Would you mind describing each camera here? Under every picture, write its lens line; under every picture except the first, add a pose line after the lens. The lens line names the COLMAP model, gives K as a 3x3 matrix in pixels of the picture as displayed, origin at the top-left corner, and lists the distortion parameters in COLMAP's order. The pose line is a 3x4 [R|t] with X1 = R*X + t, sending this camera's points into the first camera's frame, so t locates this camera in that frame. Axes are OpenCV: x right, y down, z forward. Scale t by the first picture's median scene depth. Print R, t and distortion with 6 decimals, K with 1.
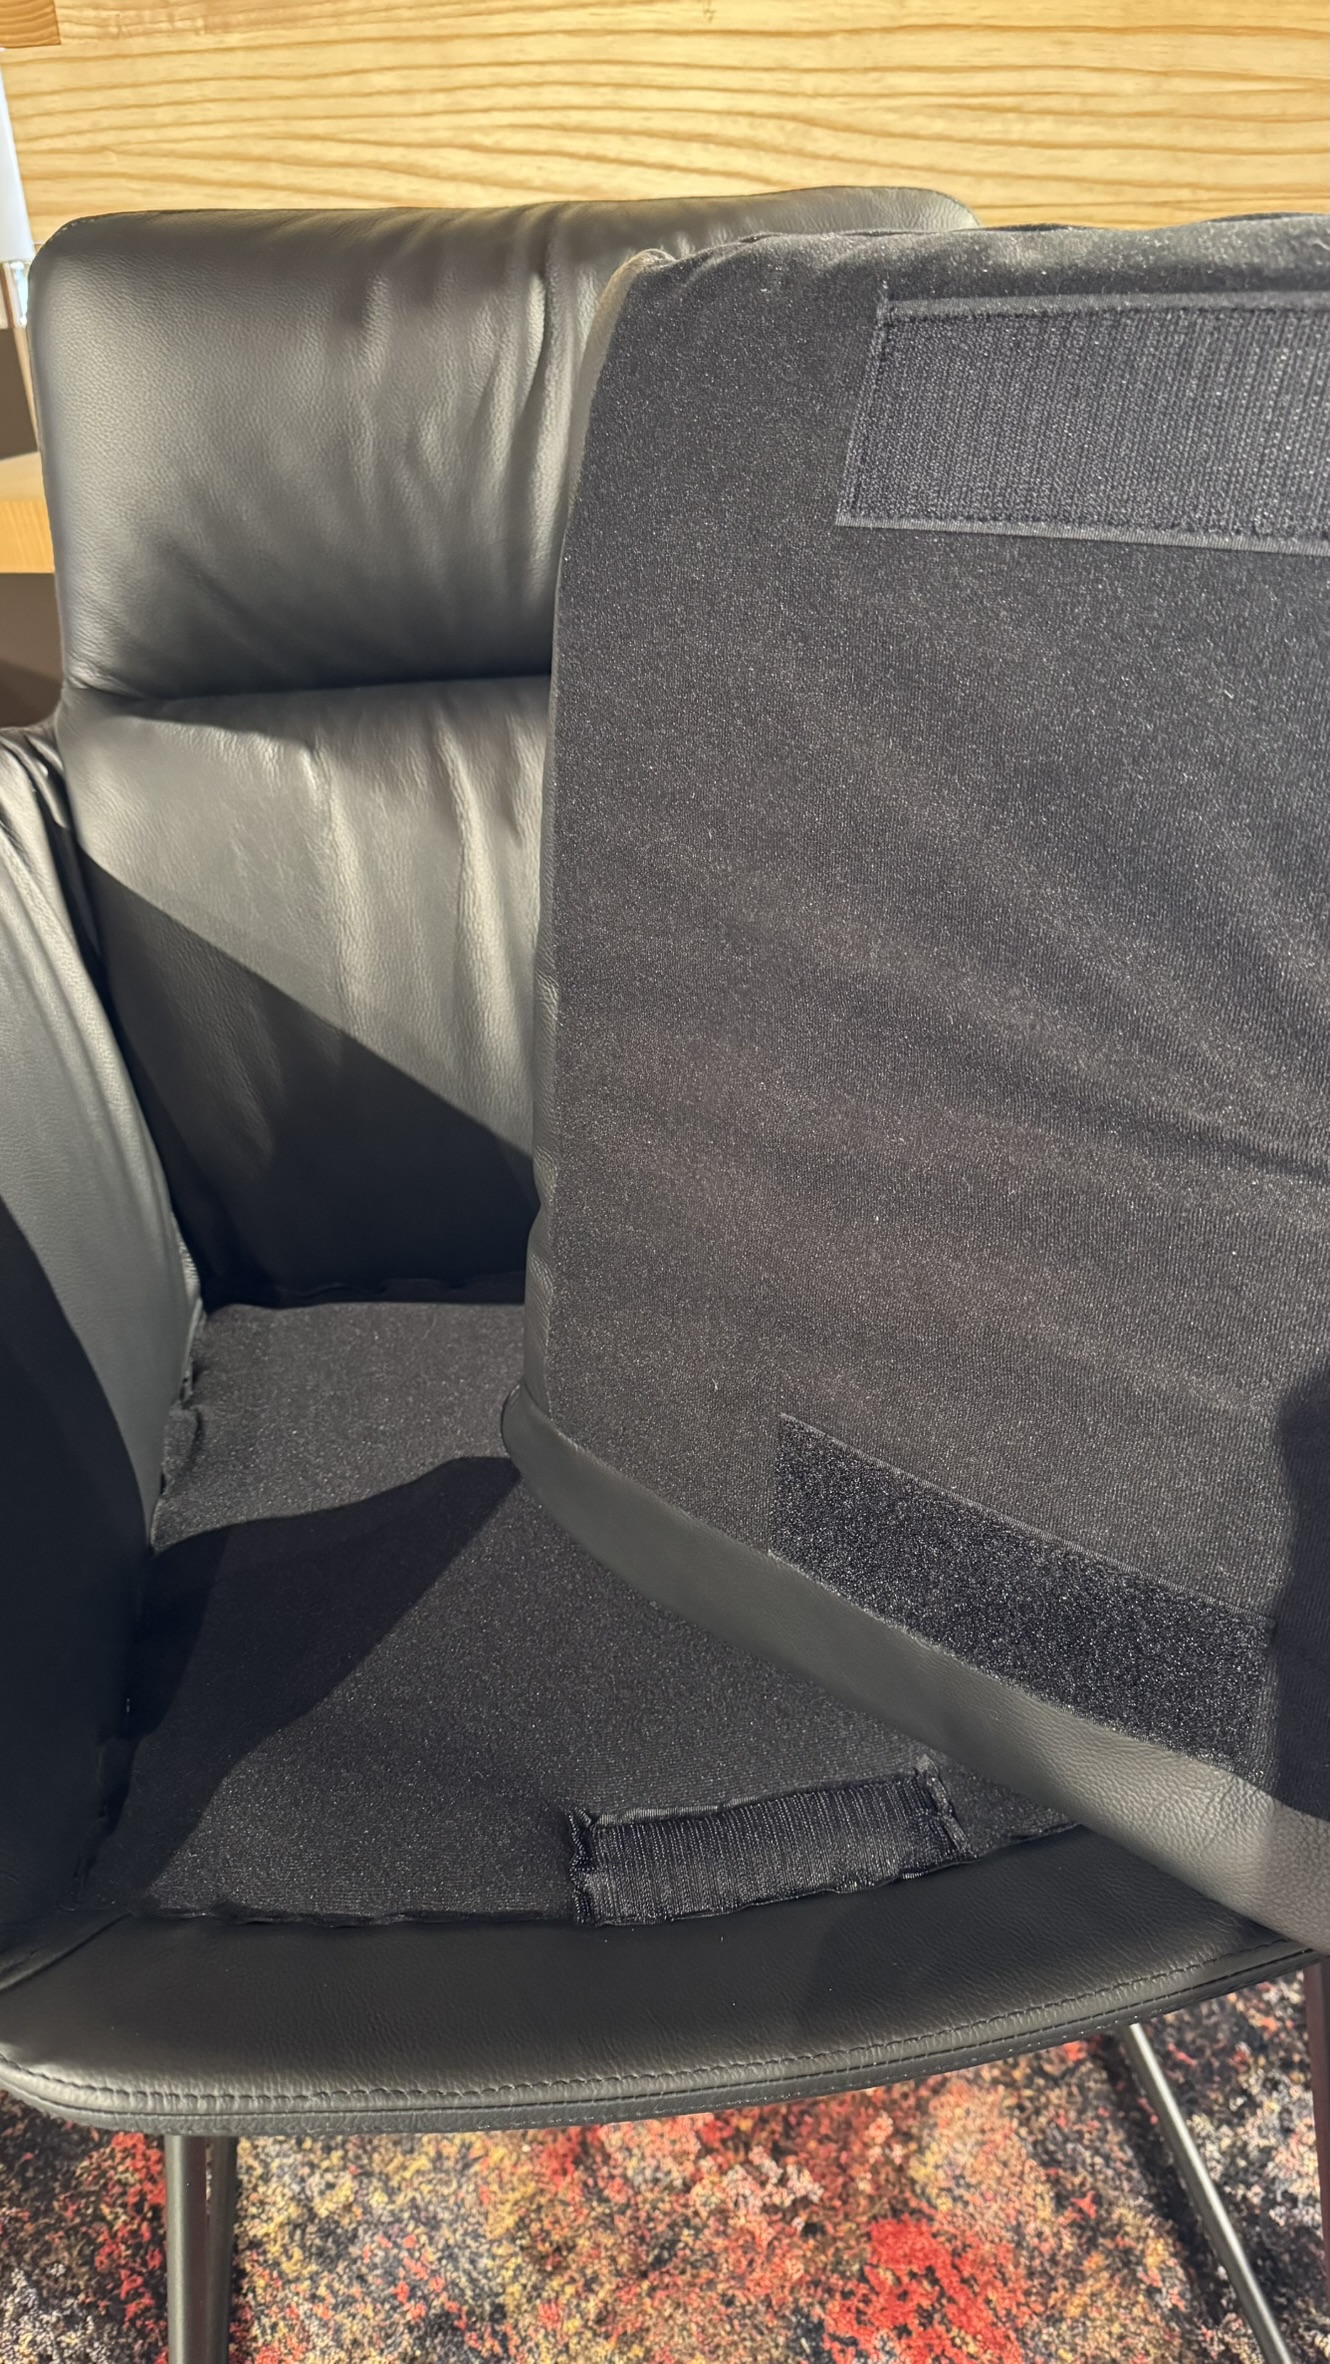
lens RADIAL K [[1719.9, 0, 670.1], [0, 1719.9, 1194.9], [0, 0, 1]] dist [0.021321, -0.040864]
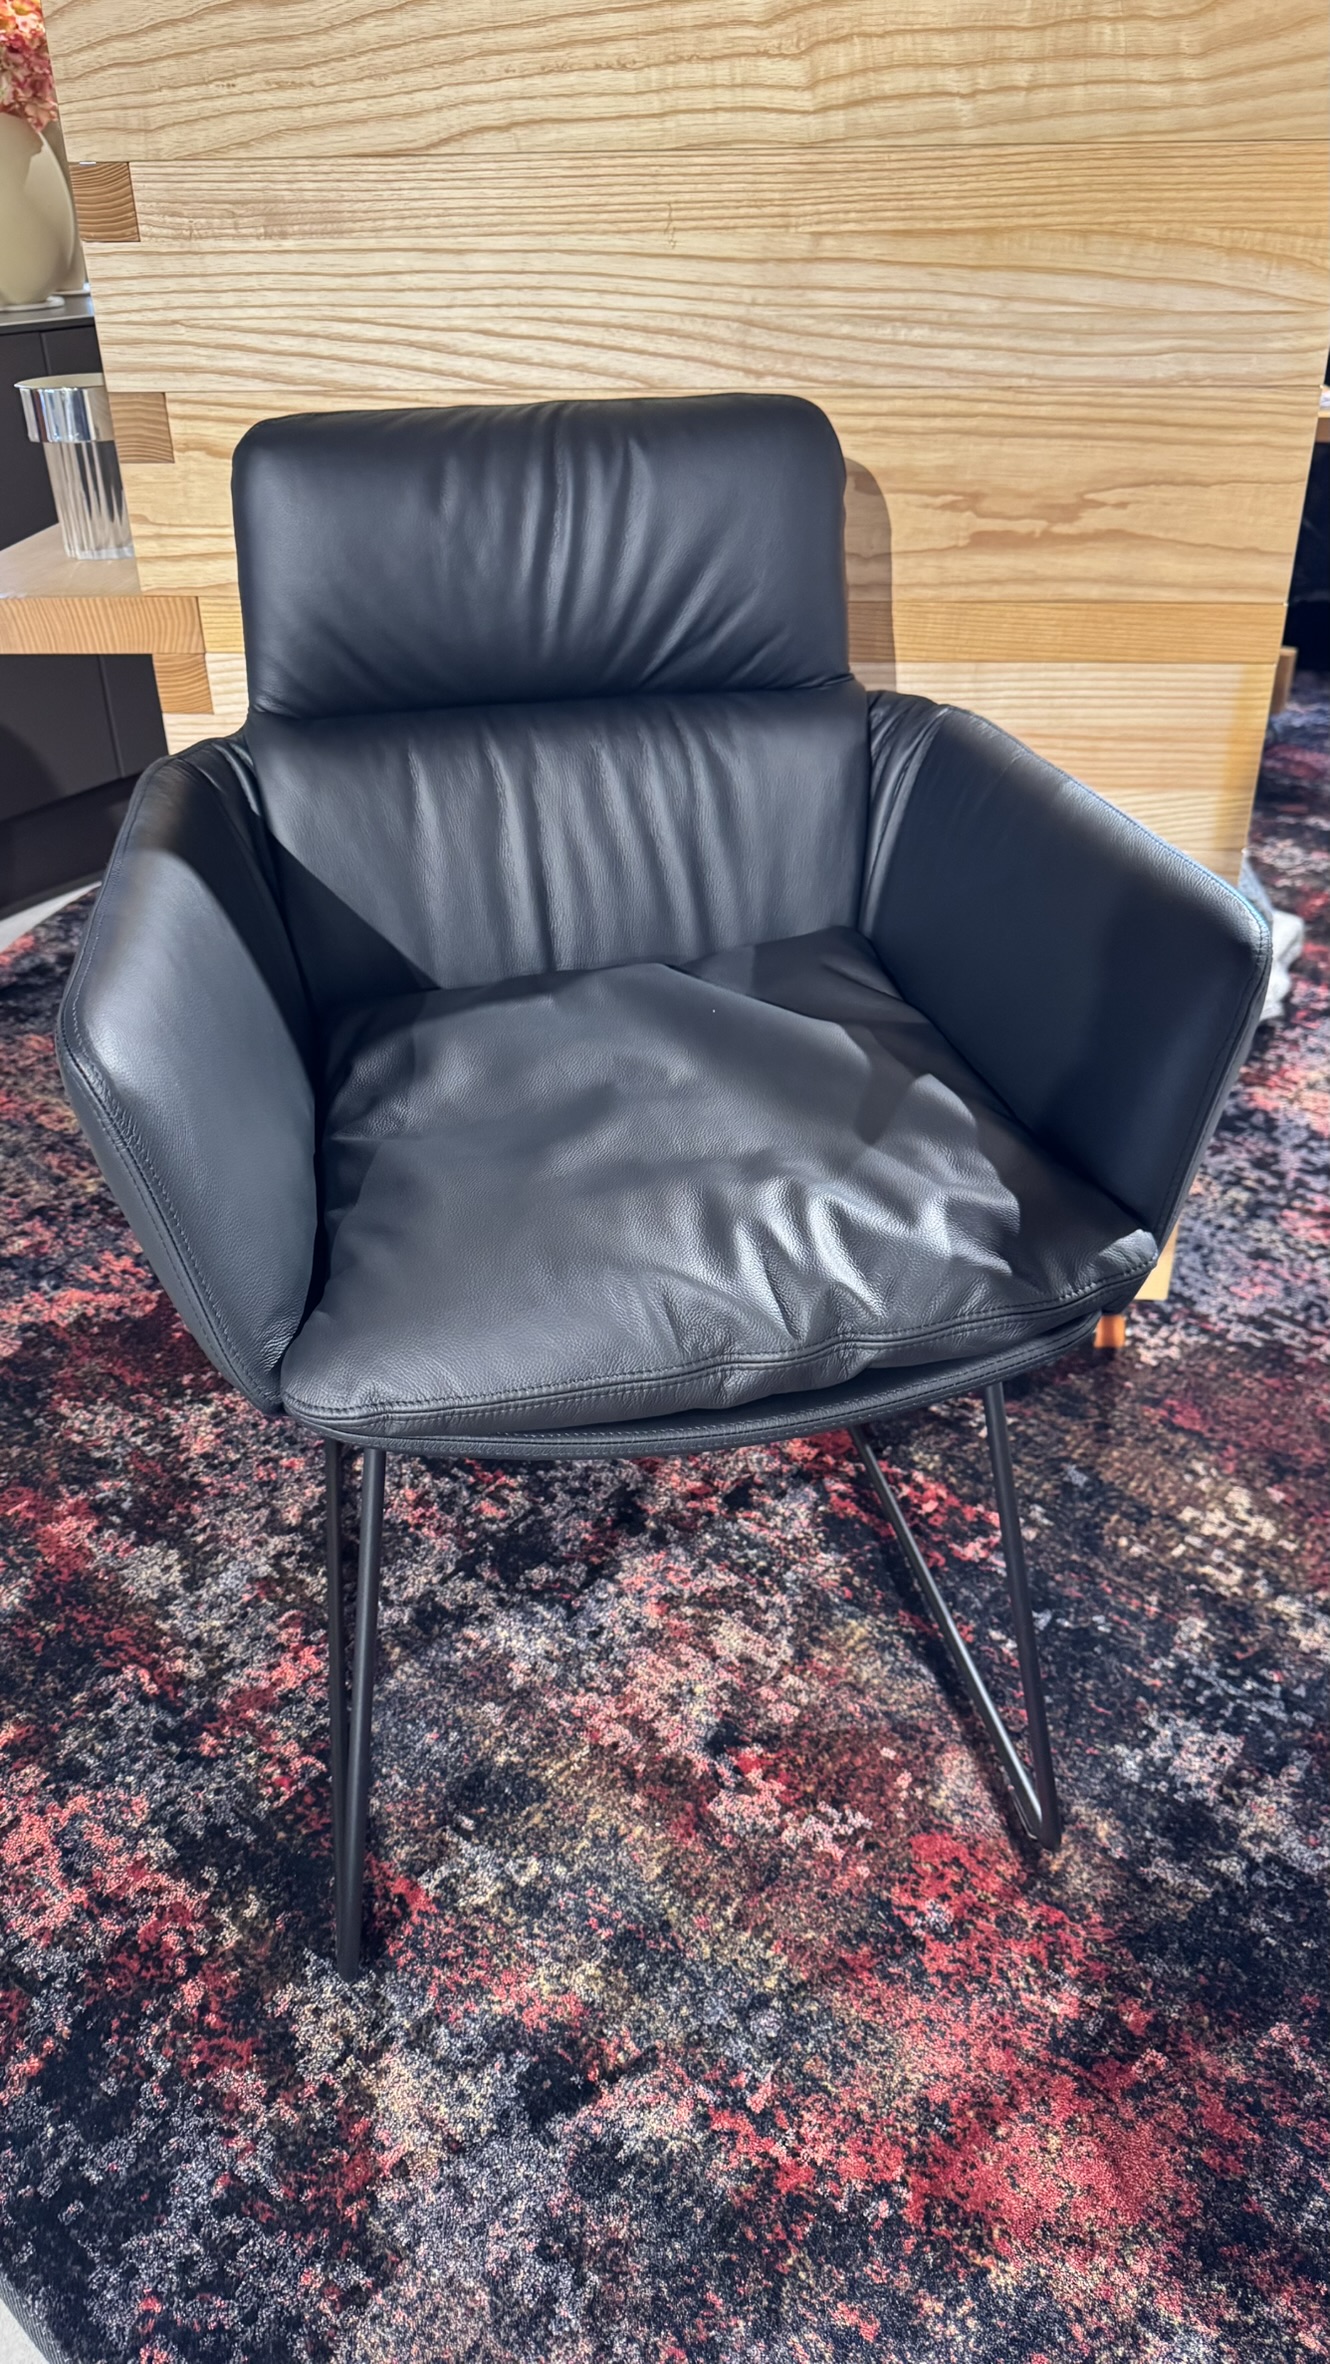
lens RADIAL K [[1719.9, 0, 665.2], [0, 1719.9, 1183.6], [0, 0, 1]] dist [0.021321, -0.040864]
pose [[0.986751, -0.073298, 0.144743, -0.244680], [0.069118, 0.997039, 0.033709, -0.004258], [-0.146786, -0.023258, 0.988895, -0.360267]]
